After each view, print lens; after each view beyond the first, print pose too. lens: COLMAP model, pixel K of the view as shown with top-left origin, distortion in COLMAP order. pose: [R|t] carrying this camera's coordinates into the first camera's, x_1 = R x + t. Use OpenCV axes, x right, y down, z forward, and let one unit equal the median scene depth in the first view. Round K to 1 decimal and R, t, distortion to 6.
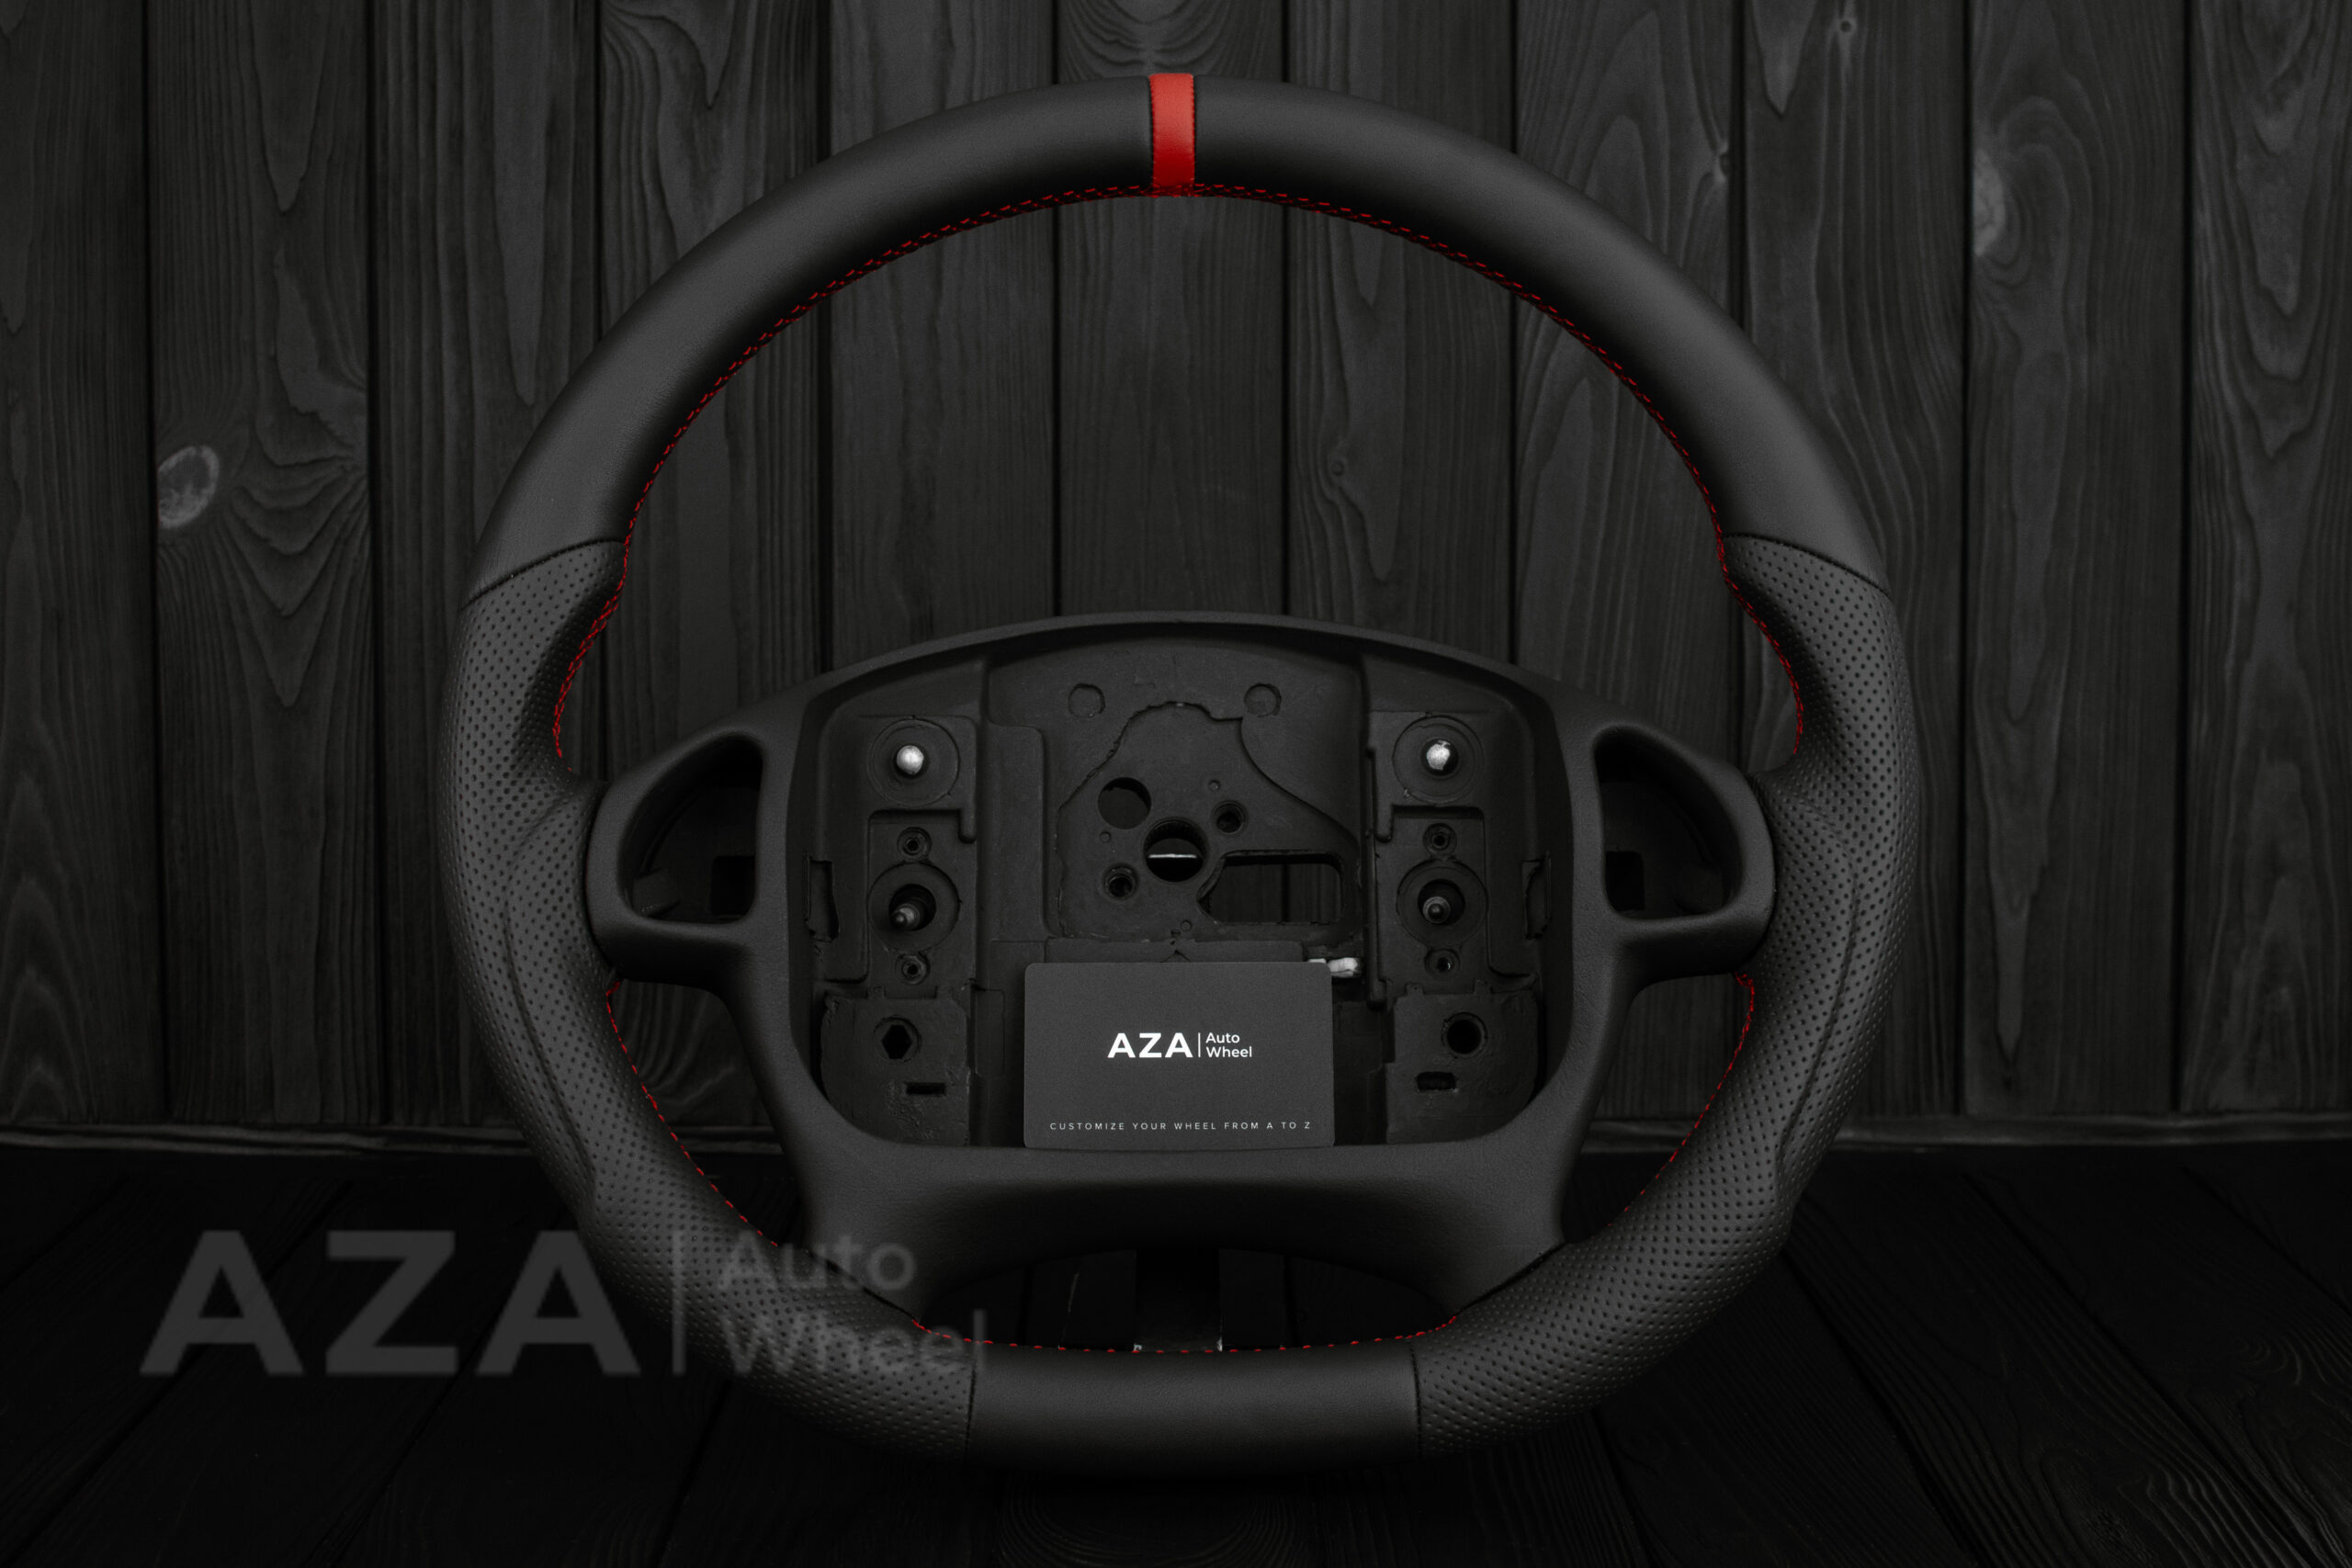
lens RADIAL K [[3777.0, 0, 1104.9], [0, 3777.0, 776.7], [0, 0, 1]] dist [-0.196426, 0.188755]
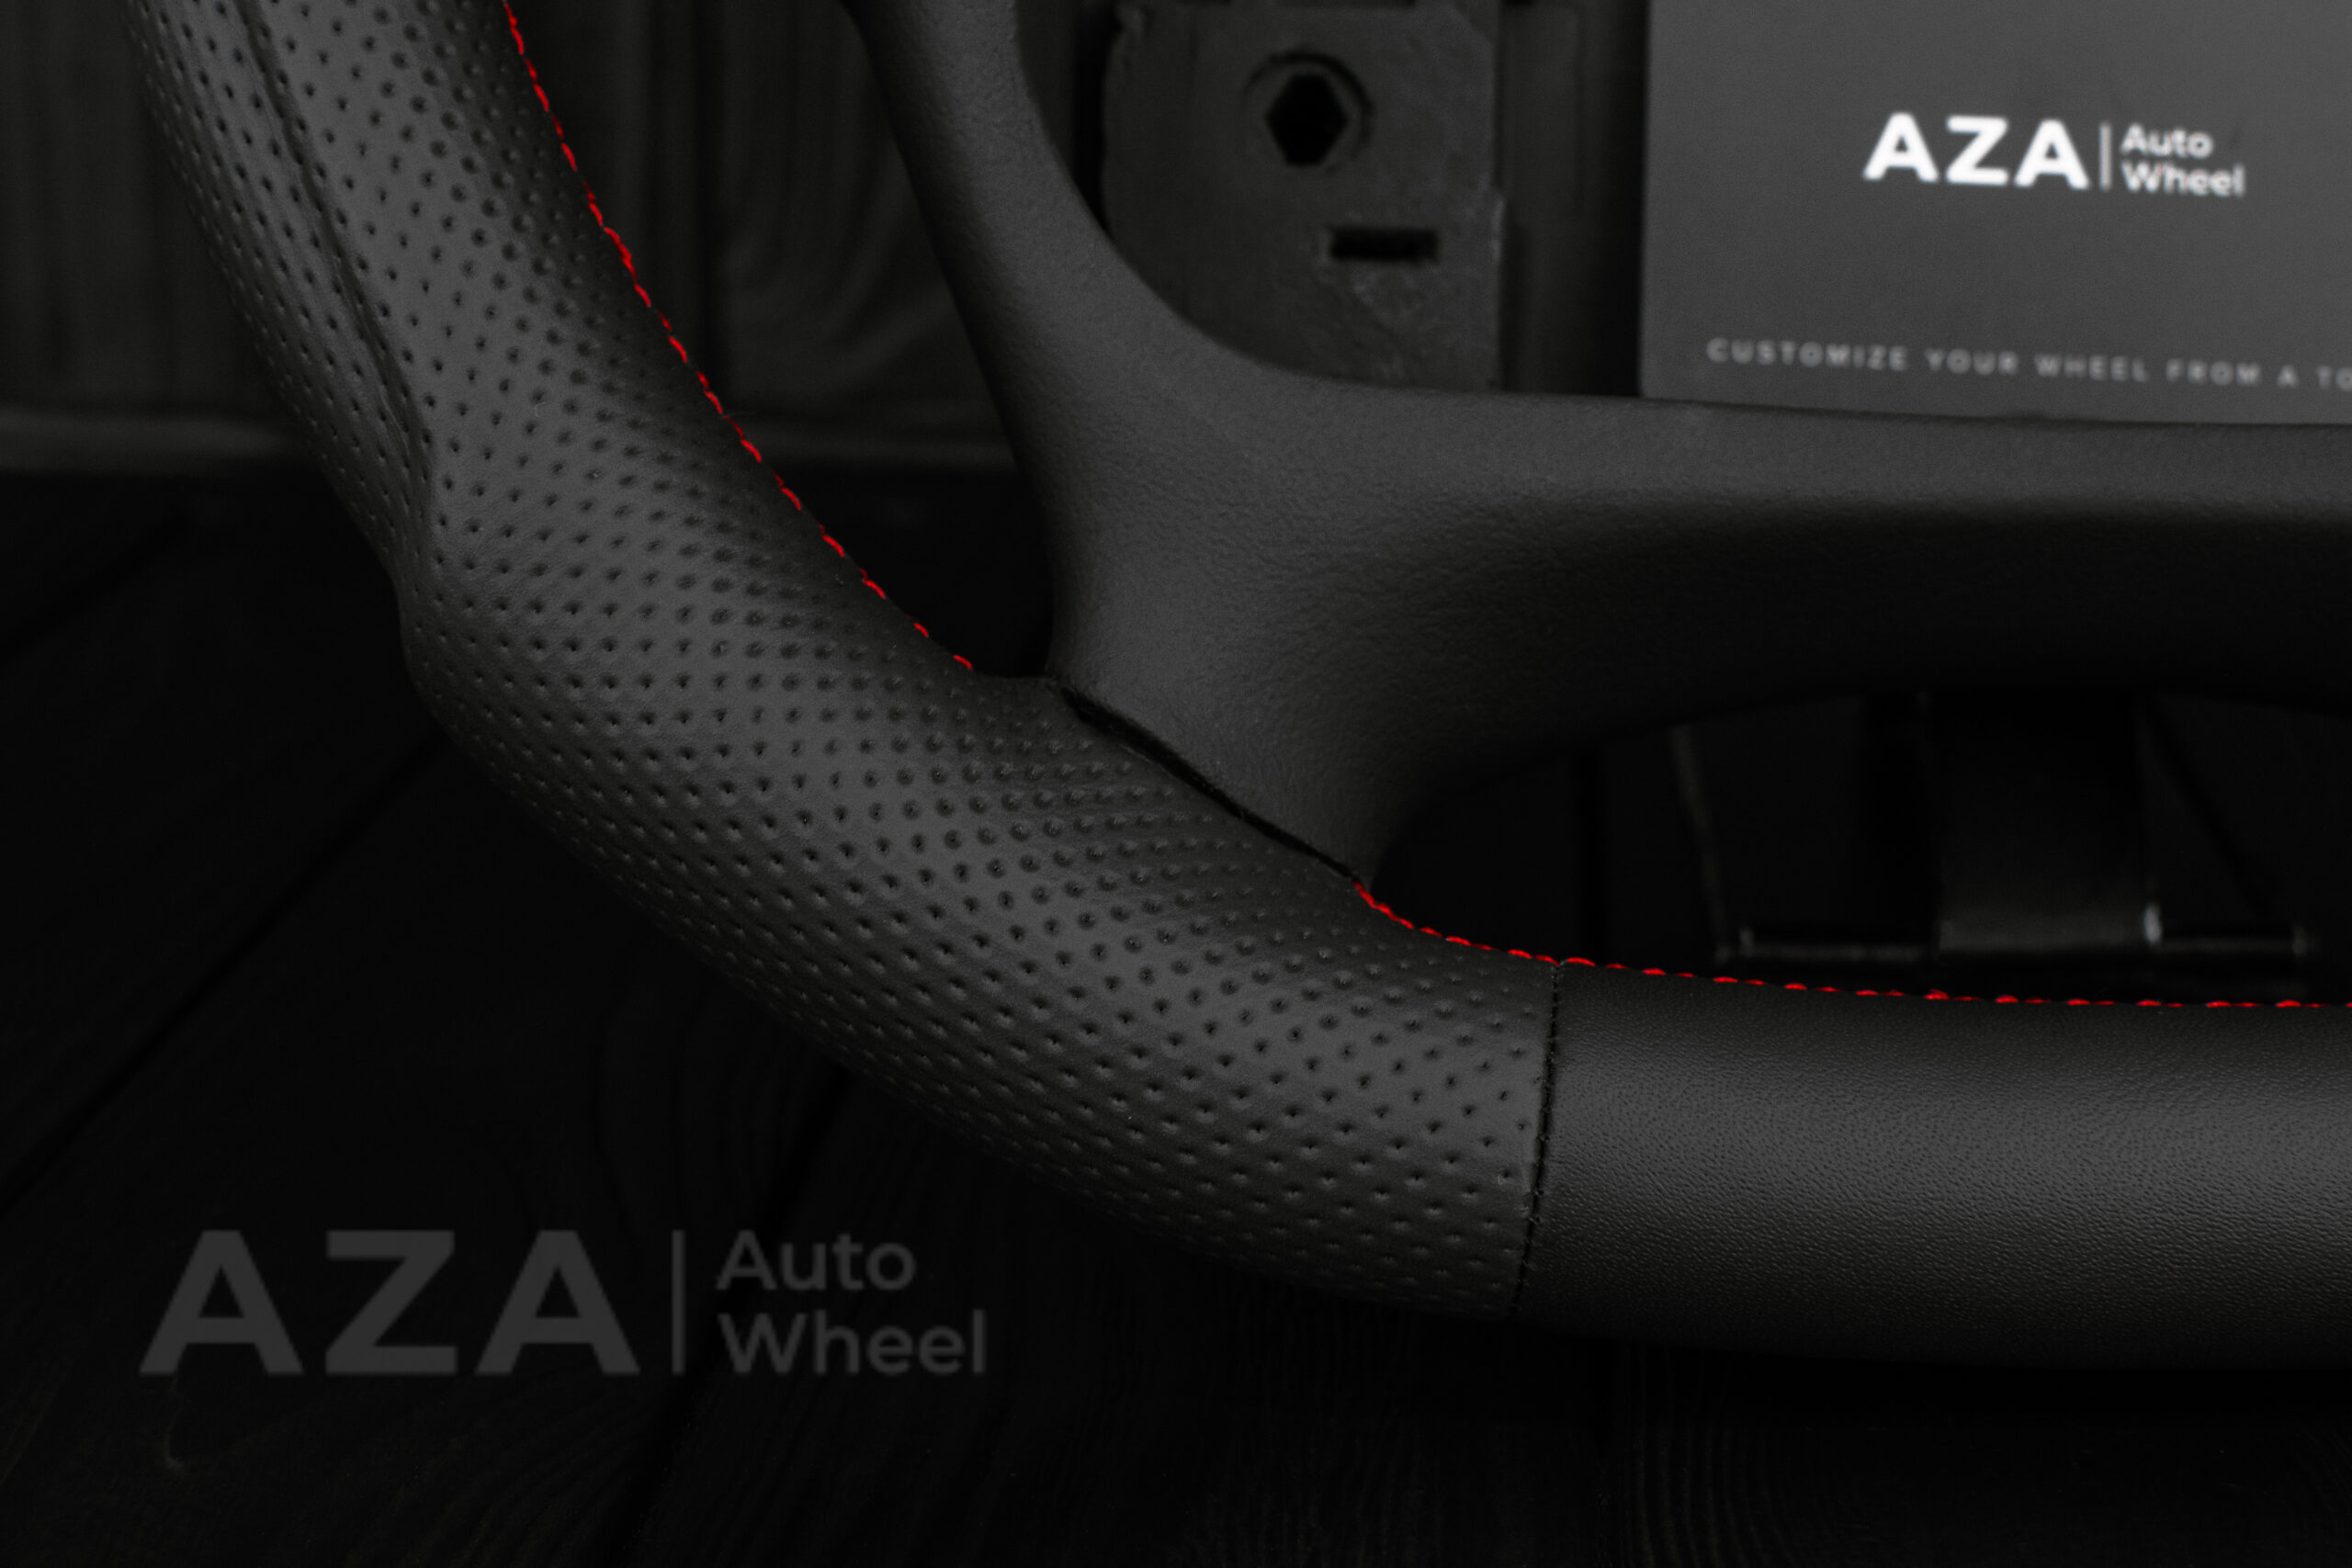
lens RADIAL K [[3777.0, 0, 1104.9], [0, 3777.0, 776.7], [0, 0, 1]] dist [-0.196426, 0.188755]
pose [[0.997616, 0.030038, -0.062131, -0.051600], [-0.018418, 0.983535, 0.179779, 0.070210], [0.066508, -0.178206, 0.981743, 0.644685]]
